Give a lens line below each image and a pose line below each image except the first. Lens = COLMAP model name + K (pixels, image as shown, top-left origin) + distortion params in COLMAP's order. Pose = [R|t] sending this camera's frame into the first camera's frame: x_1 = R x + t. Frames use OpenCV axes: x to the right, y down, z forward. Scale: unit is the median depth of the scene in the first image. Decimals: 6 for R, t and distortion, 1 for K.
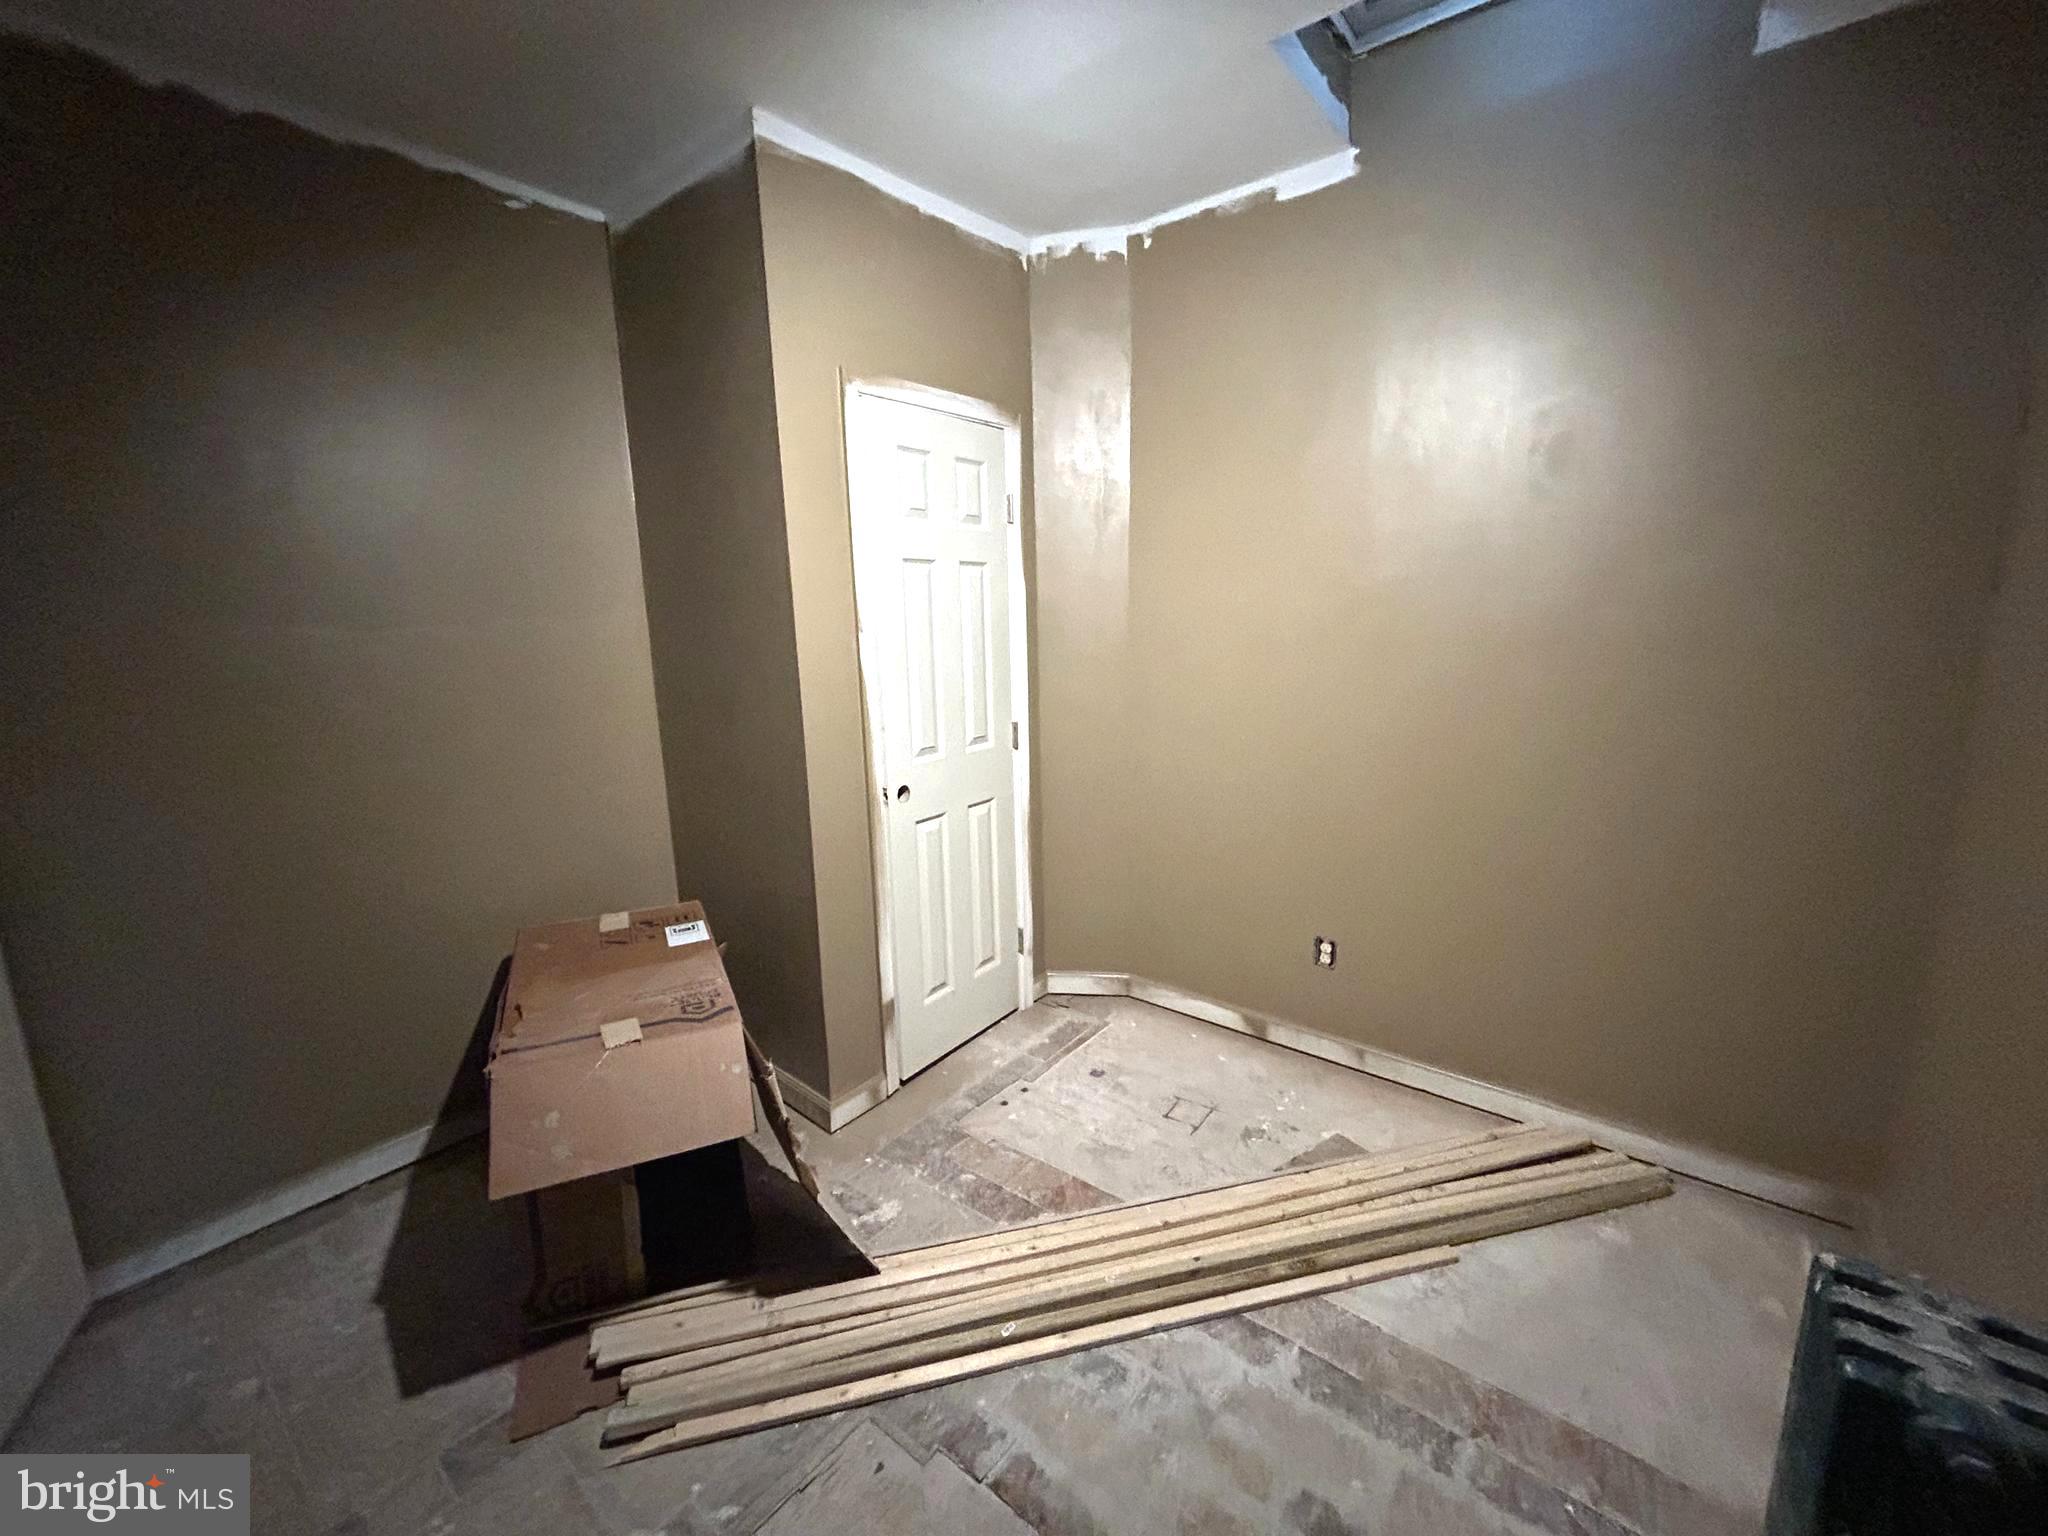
lens RADIAL K [[817.8, 0, 1028.3], [0, 817.8, 768.5], [0, 0, 1]] dist [0.002223, 0.000825]
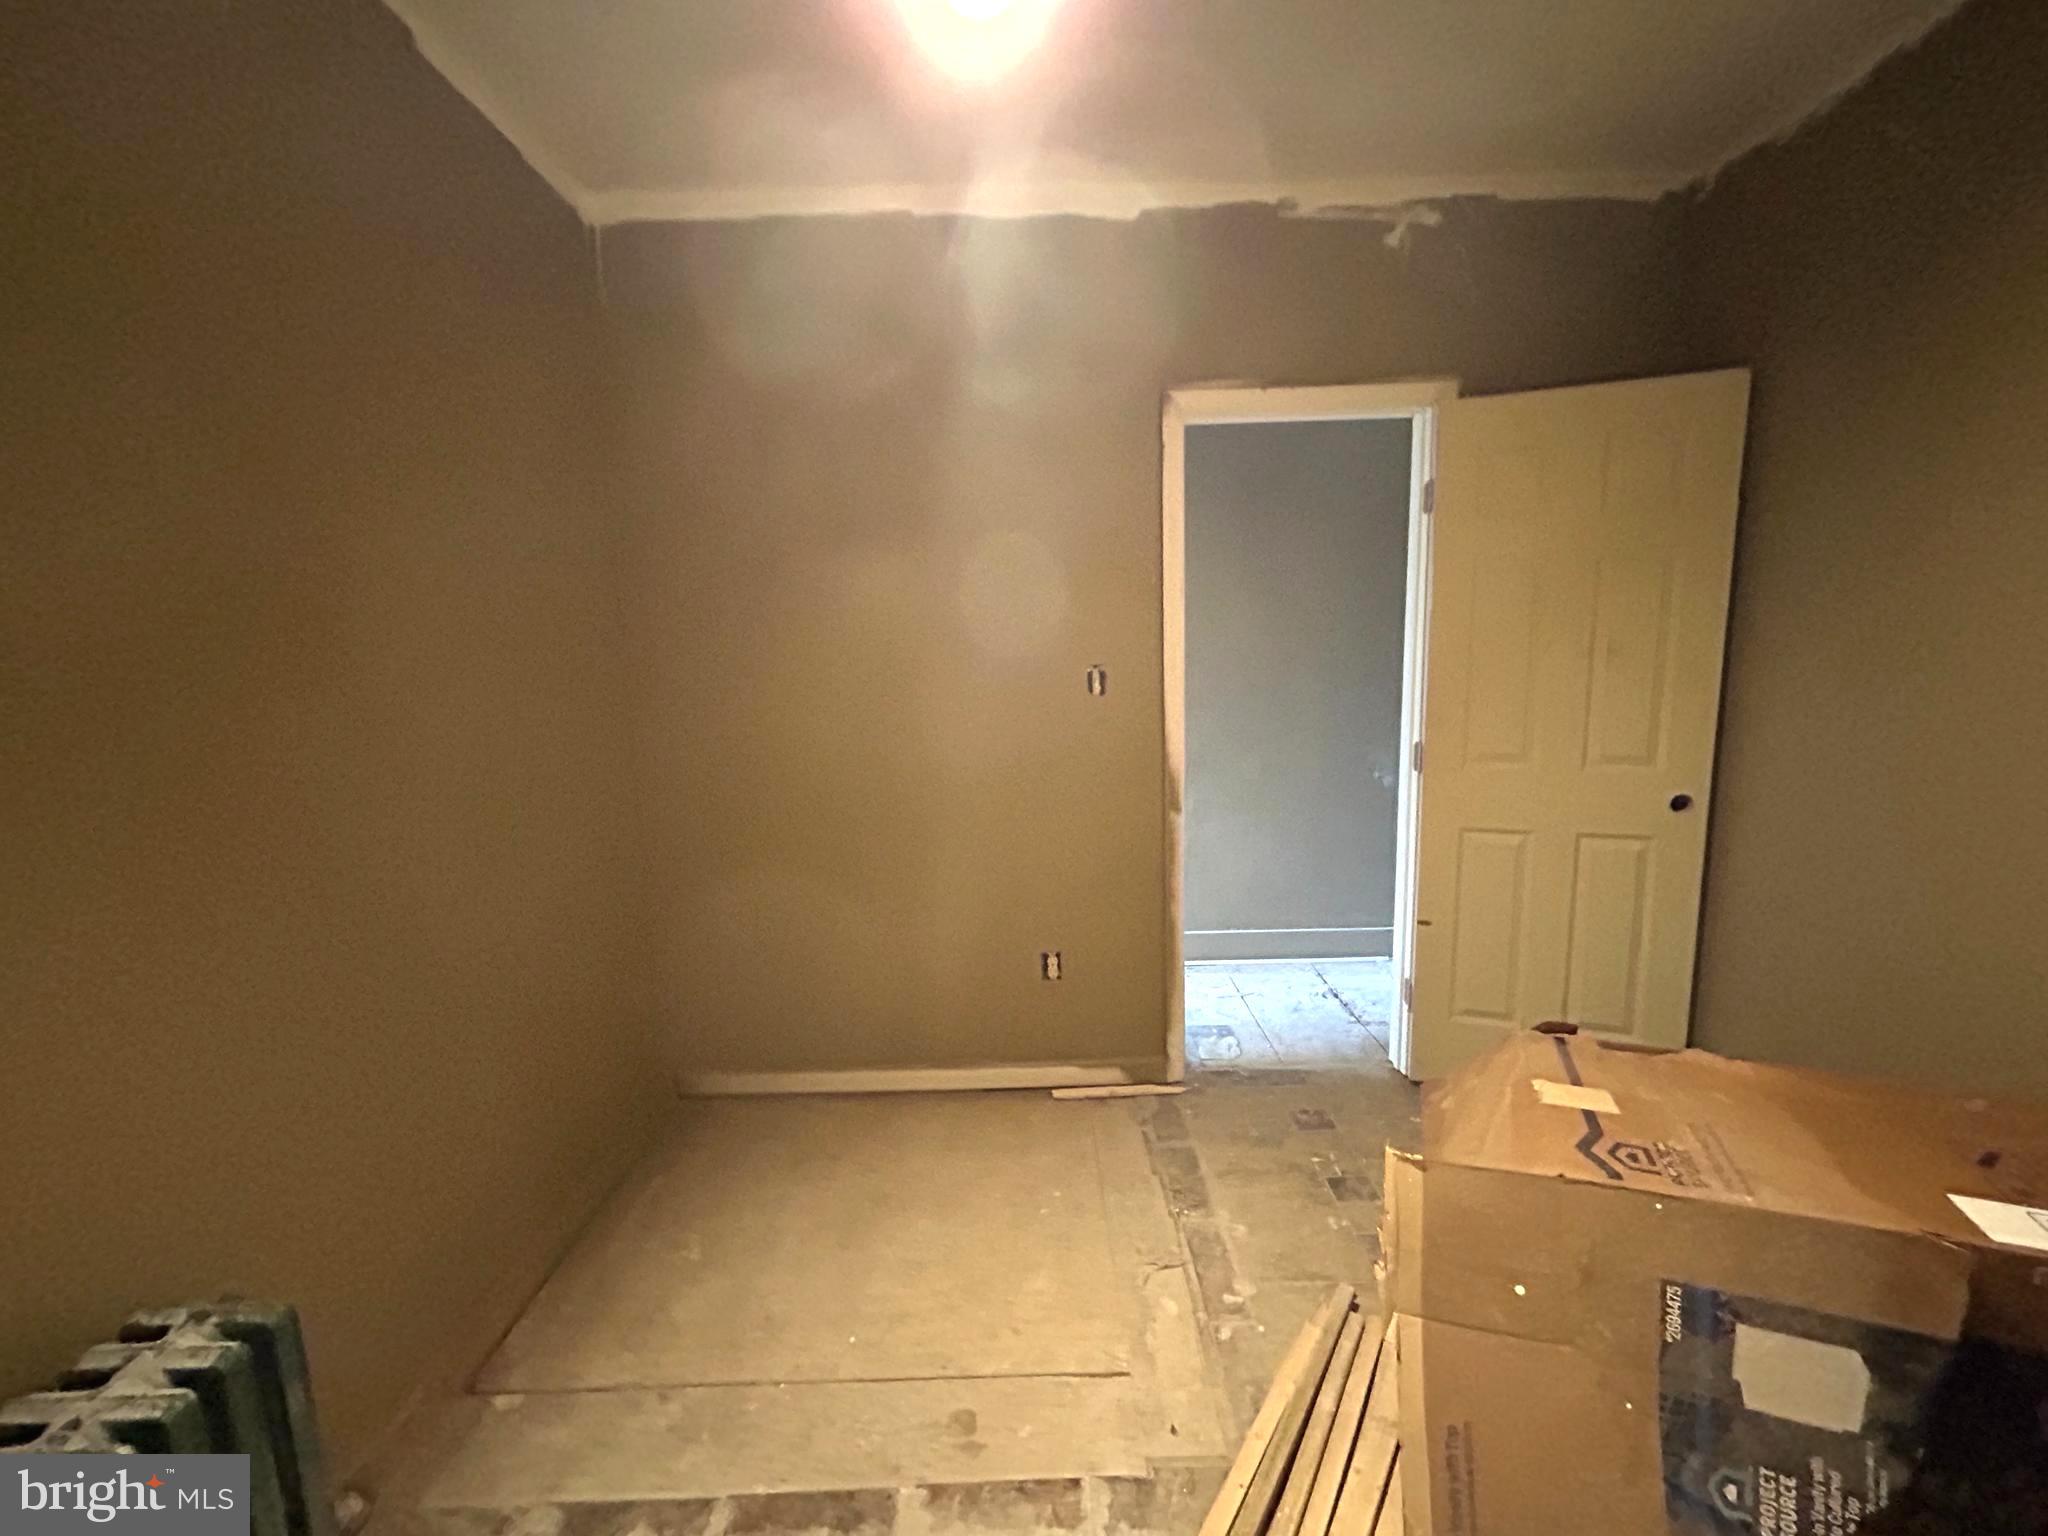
lens RADIAL K [[817.8, 0, 1018.2], [0, 817.8, 767.3], [0, 0, 1]] dist [0.002223, 0.000825]
pose [[-0.780033, 0.142422, -0.609315, 0.446945], [-0.066686, 0.949287, 0.307257, -0.235046], [0.622175, 0.280303, -0.730978, 1.280104]]
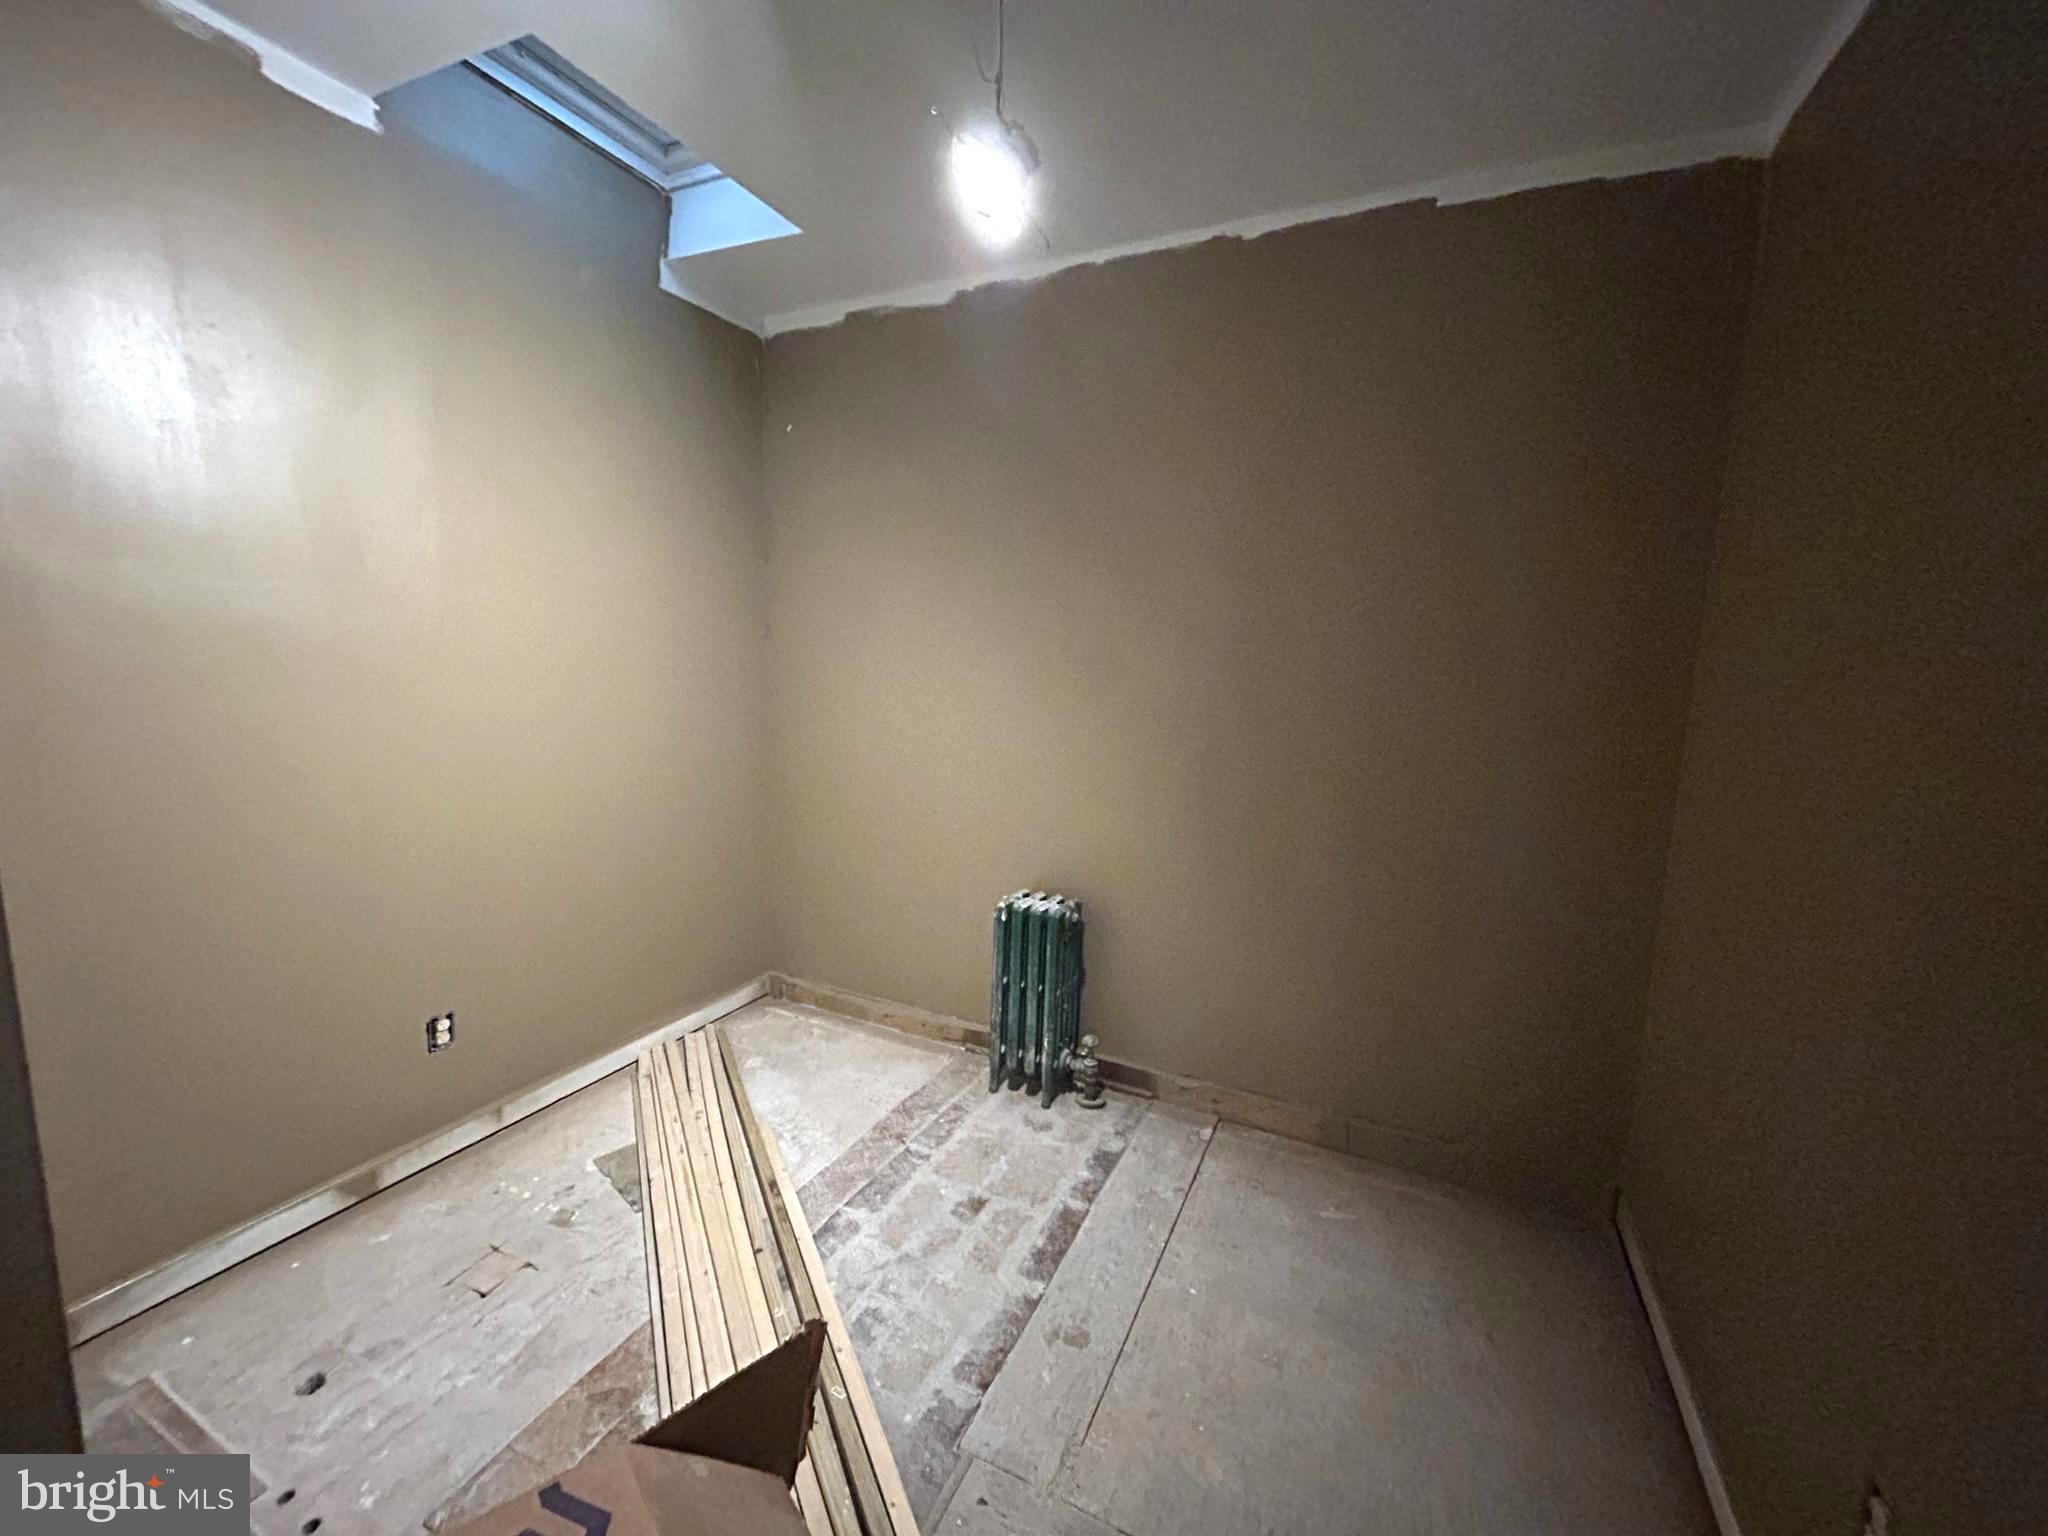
lens RADIAL K [[817.8, 0, 1021.5], [0, 817.8, 764.3], [0, 0, 1]] dist [0.002223, 0.000825]
pose [[-0.227297, -0.118398, 0.966601, -0.947976], [0.157490, 0.975046, 0.156466, -0.142166], [-0.961006, 0.187794, -0.202979, 0.900925]]
